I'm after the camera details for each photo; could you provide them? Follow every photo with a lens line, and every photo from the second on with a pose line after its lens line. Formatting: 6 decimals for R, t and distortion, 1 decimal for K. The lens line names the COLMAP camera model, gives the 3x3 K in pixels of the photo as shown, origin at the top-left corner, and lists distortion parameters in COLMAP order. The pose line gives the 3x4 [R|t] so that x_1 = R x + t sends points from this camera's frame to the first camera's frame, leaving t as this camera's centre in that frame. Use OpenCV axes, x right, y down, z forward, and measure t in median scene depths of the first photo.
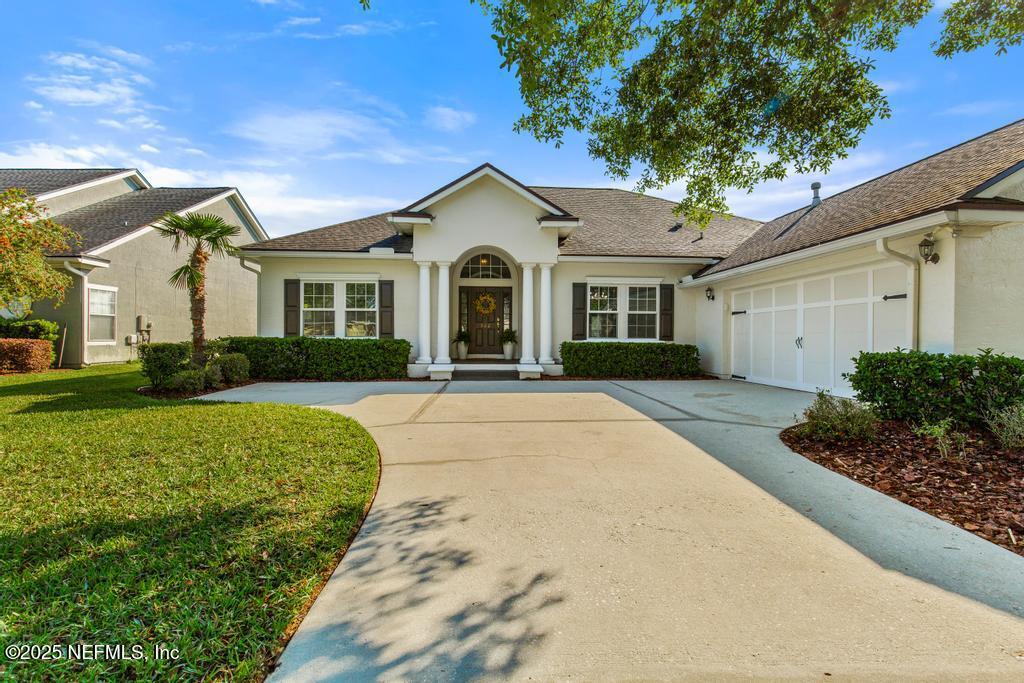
lens RADIAL K [[474.4, 0, 509.3], [0, 474.4, 340.9], [0, 0, 1]] dist [0.004969, 0.000018]
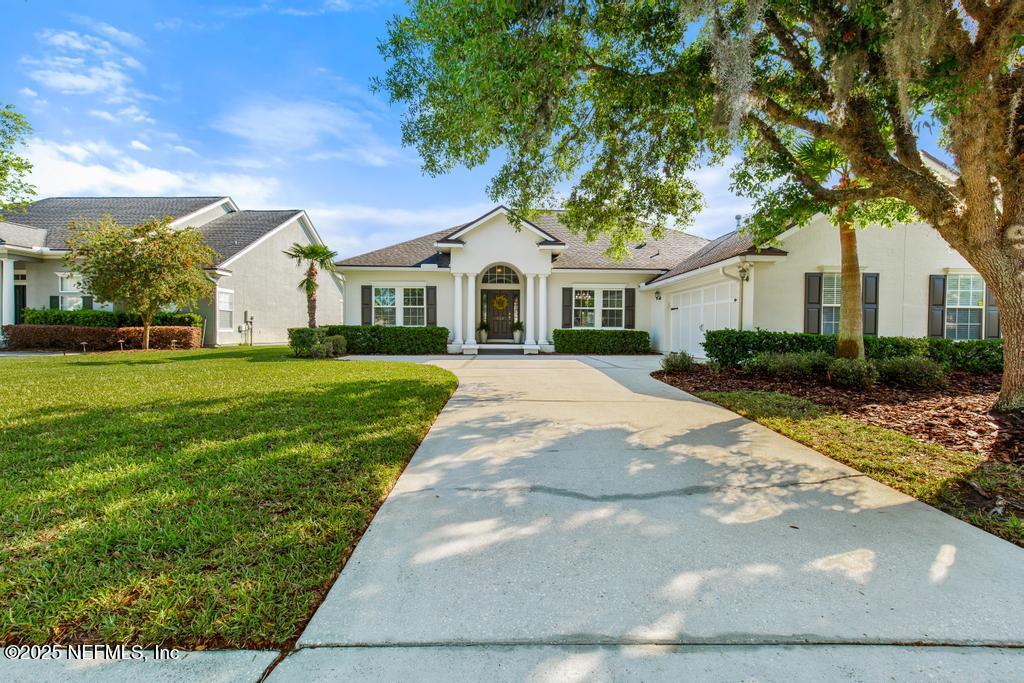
lens RADIAL K [[494.7, 0, 512.0], [0, 494.7, 341.5], [0, 0, 1]] dist [0.008871, 0.000542]
pose [[0.999682, 0.001999, -0.025130, 0.021852], [-0.001840, 0.999978, 0.006345, 0.029920], [0.025142, -0.006296, 0.999664, -0.489390]]
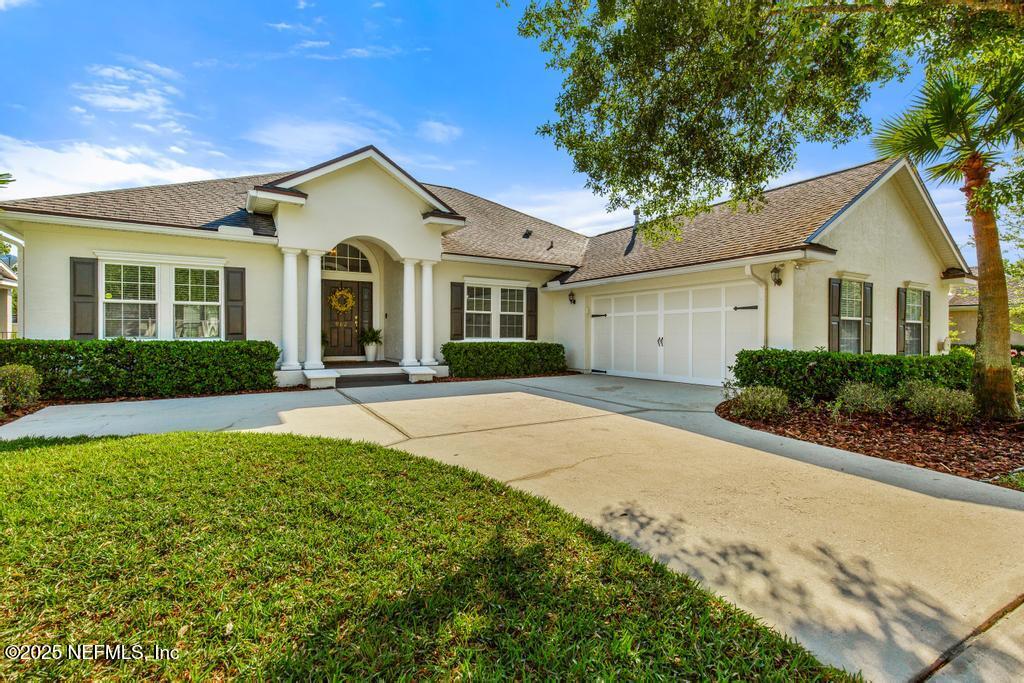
lens RADIAL K [[486.5, 0, 508.2], [0, 486.5, 339.5], [0, 0, 1]] dist [0.007076, -0.000835]
pose [[0.886126, -0.005943, 0.463406, -0.234558], [0.003703, 0.999977, 0.005744, -0.008575], [-0.463430, -0.003373, 0.886127, 0.053680]]
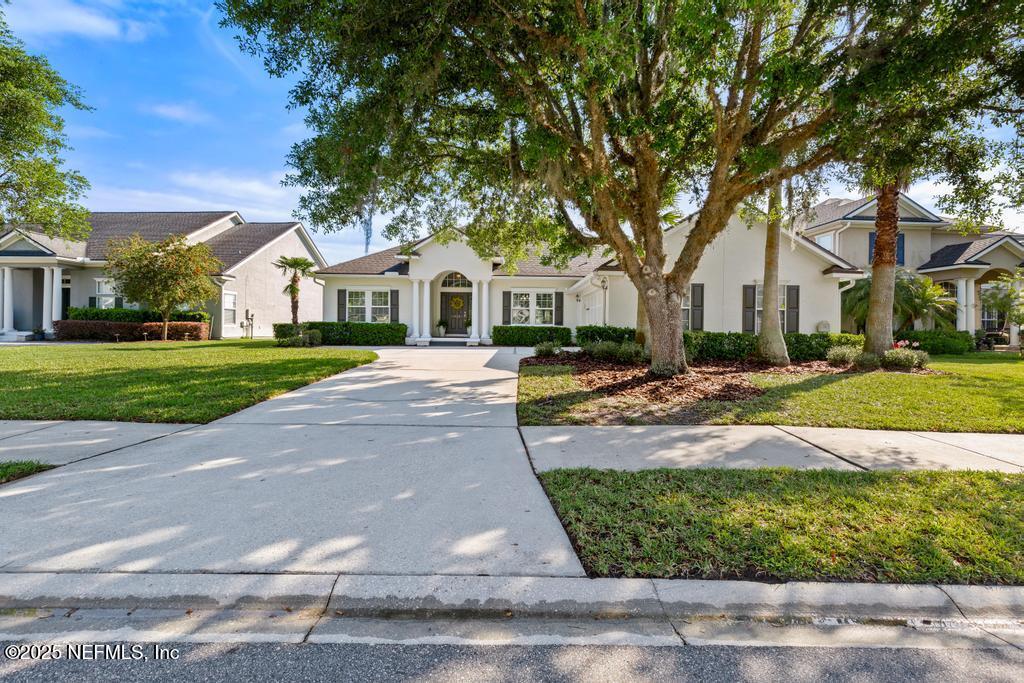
lens RADIAL K [[513.1, 0, 524.2], [0, 513.1, 332.1], [0, 0, 1]] dist [0.007547, 0.000092]
pose [[0.998570, 0.006138, -0.053110, 0.319022], [-0.006627, 0.999937, -0.009047, 0.041978], [0.053051, 0.009386, 0.998548, -0.862207]]
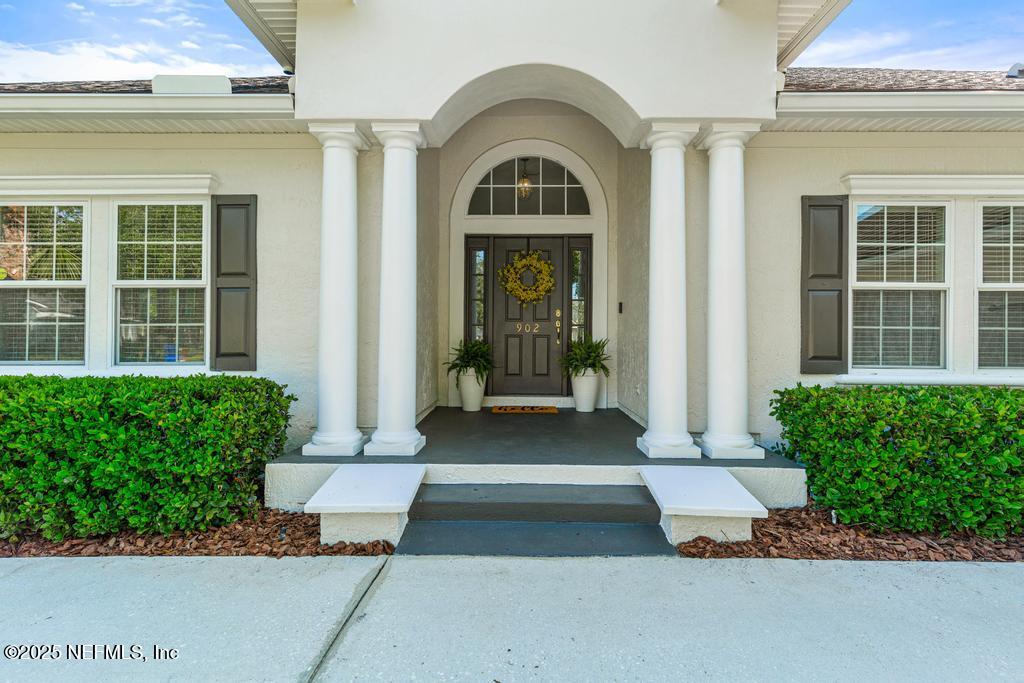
lens RADIAL K [[478.2, 0, 516.5], [0, 478.2, 328.9], [0, 0, 1]] dist [0.010435, -0.000251]
pose [[0.997868, -0.001113, -0.065258, -0.039121], [-0.000073, 0.999835, -0.018172, -0.027426], [0.065268, 0.018138, 0.997703, 0.682104]]
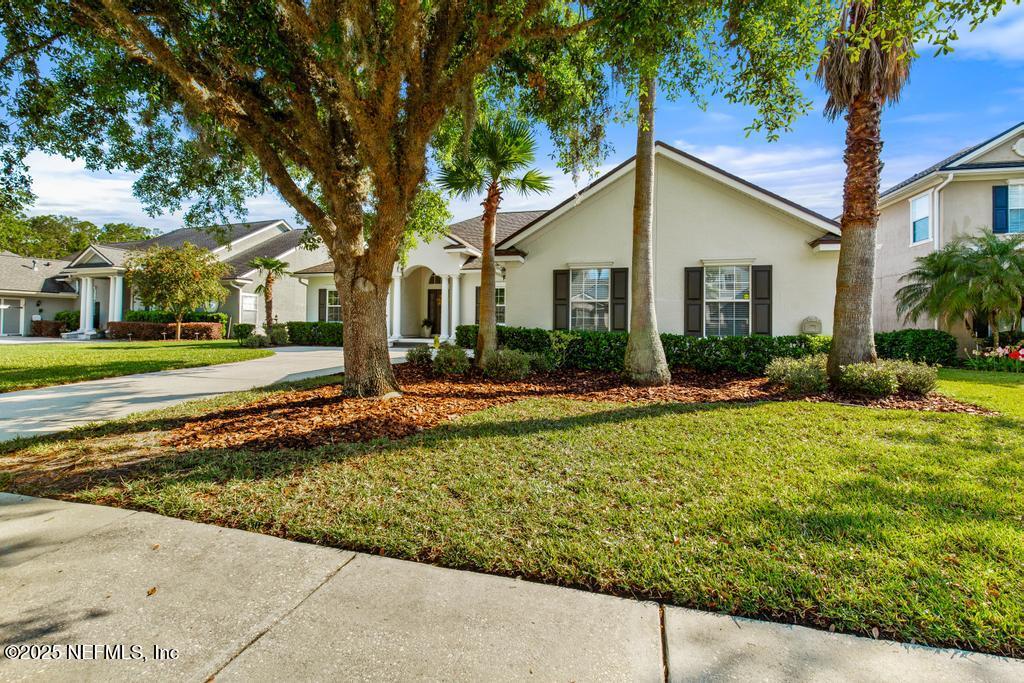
lens RADIAL K [[513.1, 0, 524.2], [0, 513.1, 332.1], [0, 0, 1]] dist [0.007547, 0.000092]
pose [[0.934321, 0.007687, -0.356351, 0.897818], [-0.010788, 0.999919, -0.006715, 0.033071], [0.356270, 0.010118, 0.934328, -0.488575]]
